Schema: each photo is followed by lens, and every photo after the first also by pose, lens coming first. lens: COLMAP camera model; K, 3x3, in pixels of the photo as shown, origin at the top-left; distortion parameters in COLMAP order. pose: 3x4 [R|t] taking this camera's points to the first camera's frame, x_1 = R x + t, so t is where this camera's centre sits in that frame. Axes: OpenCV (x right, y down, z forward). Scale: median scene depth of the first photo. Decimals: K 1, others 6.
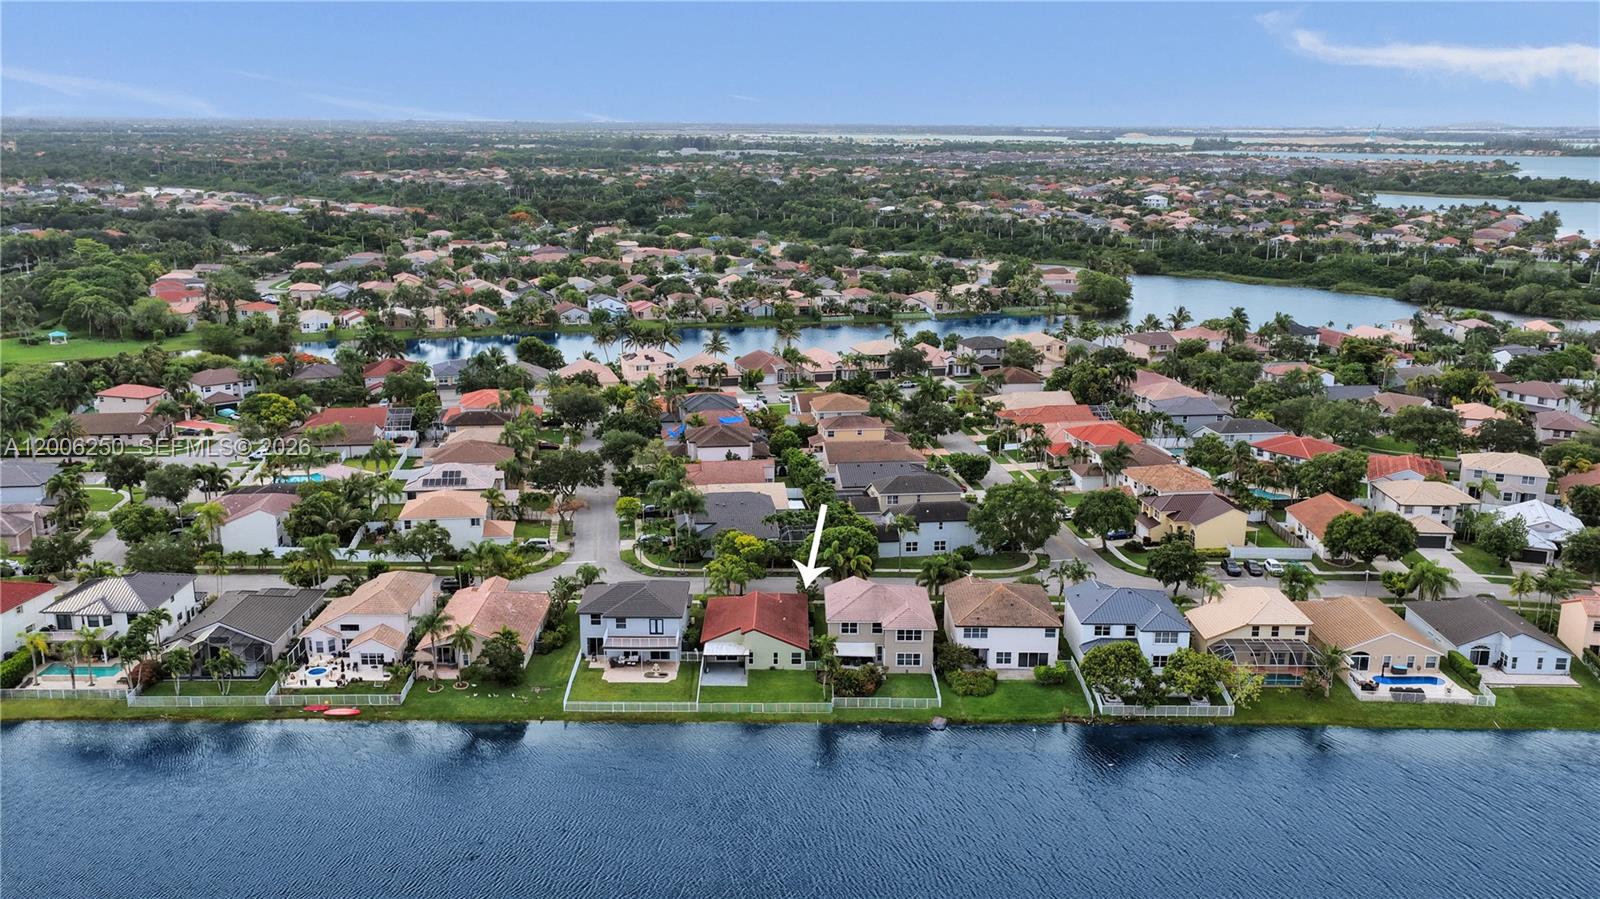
lens RADIAL K [[1341.7, 0, 800.0], [0, 1341.7, 449.5], [0, 0, 1]] dist [0.030015, 0.003130]
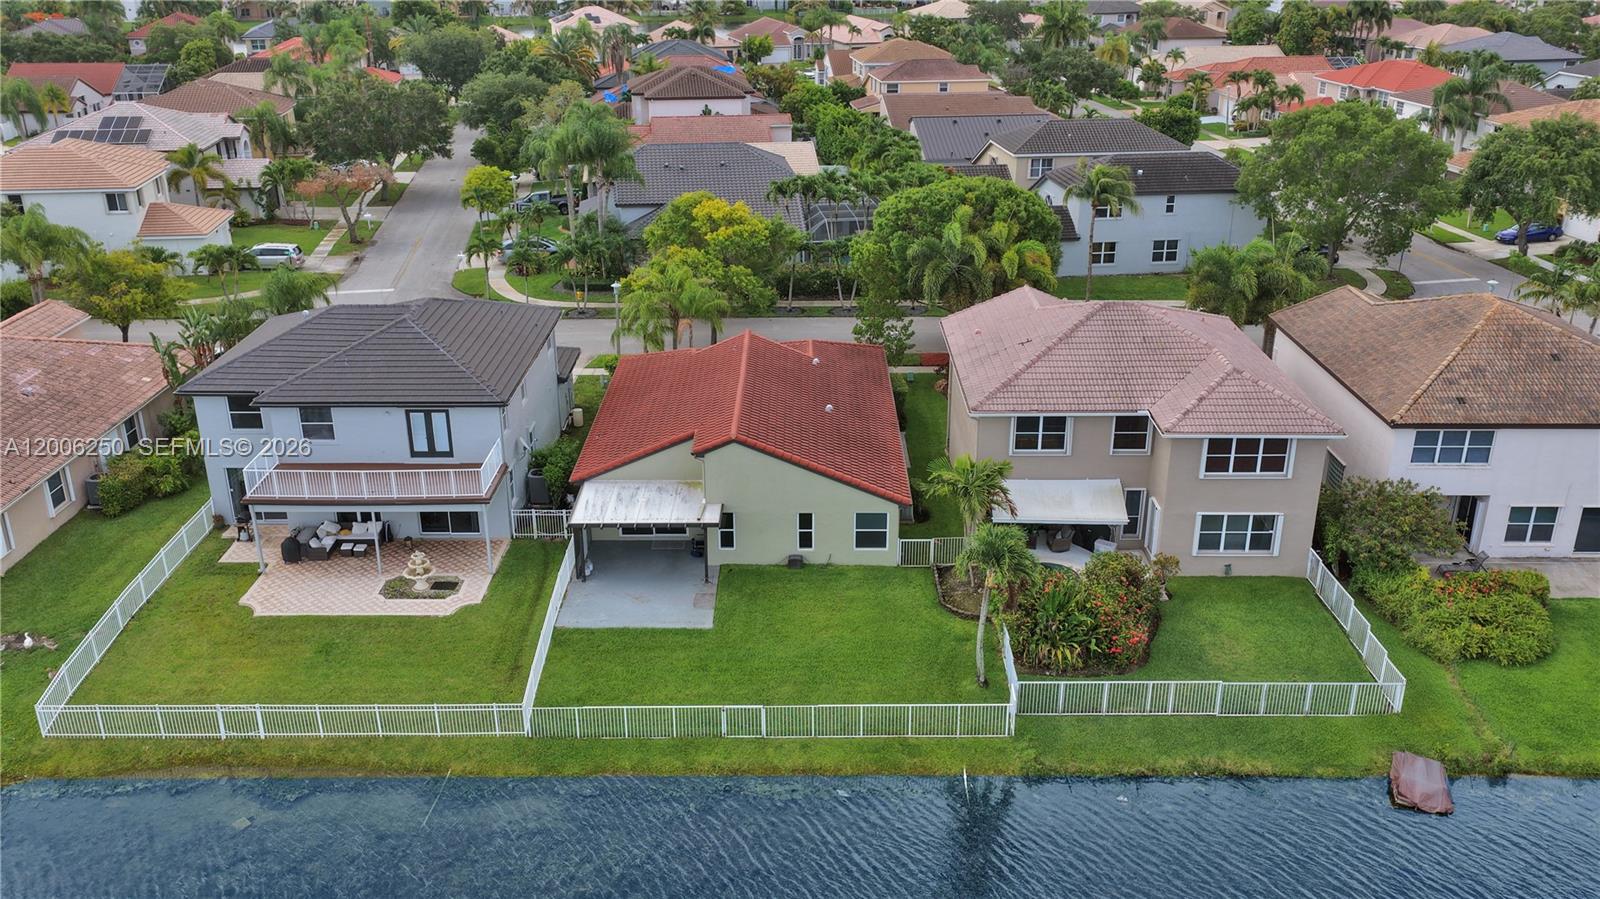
lens RADIAL K [[1341.7, 0, 800.0], [0, 1341.7, 449.5], [0, 0, 1]] dist [0.030015, 0.003130]
pose [[0.999914, -0.006510, -0.011378, -0.015679], [0.008046, 0.990017, 0.140716, 0.092176], [0.010349, -0.140795, 0.989985, 0.689305]]
